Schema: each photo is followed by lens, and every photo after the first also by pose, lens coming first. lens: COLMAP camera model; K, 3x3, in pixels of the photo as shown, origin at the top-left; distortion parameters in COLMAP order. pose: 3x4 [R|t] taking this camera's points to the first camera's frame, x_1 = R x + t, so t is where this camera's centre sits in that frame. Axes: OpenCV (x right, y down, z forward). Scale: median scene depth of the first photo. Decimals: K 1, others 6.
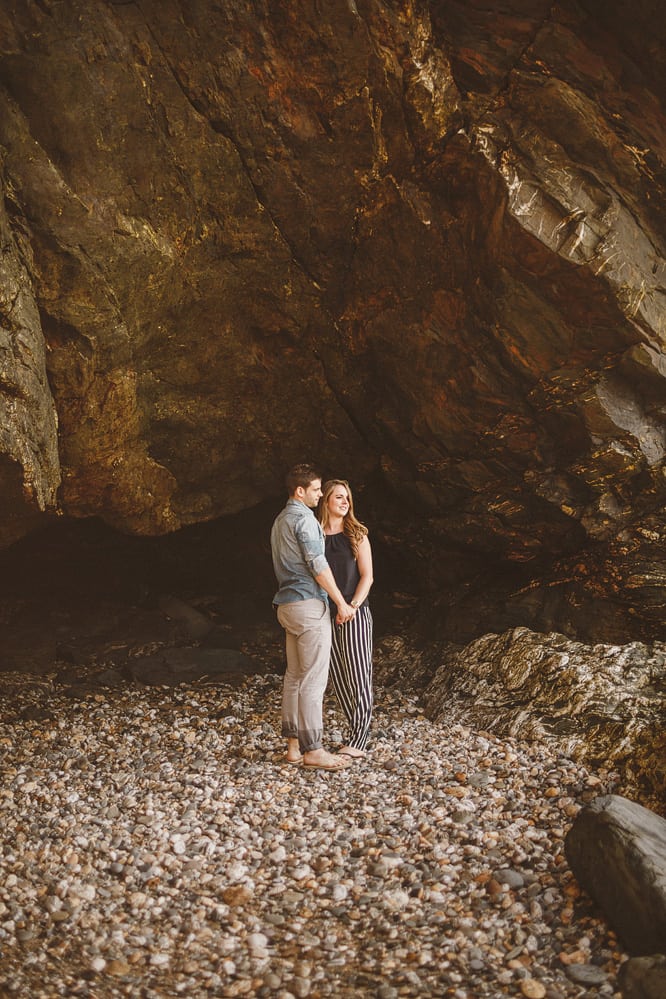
lens RADIAL K [[944.7, 0, 333.8], [0, 944.7, 502.6], [0, 0, 1]] dist [-0.002924, 0.000000]
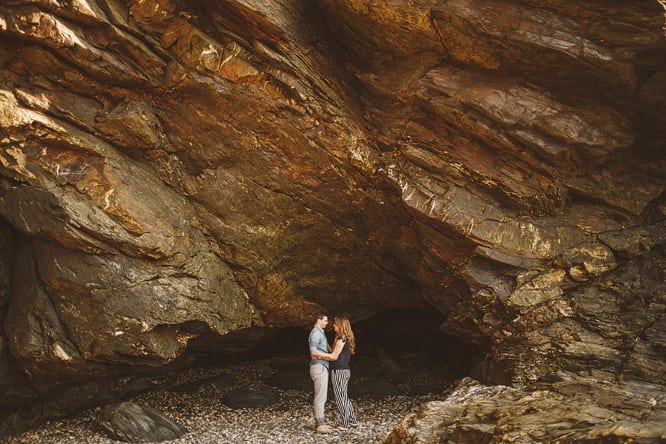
lens RADIAL K [[629.8, 0, 332.9], [0, 629.8, 221.0], [0, 0, 1]] dist [-0.002924, 0.000000]
pose [[0.872744, -0.091154, -0.479592, 0.784107], [0.049808, 0.993913, -0.098270, -0.107803], [0.485630, 0.061877, 0.871972, -0.457827]]
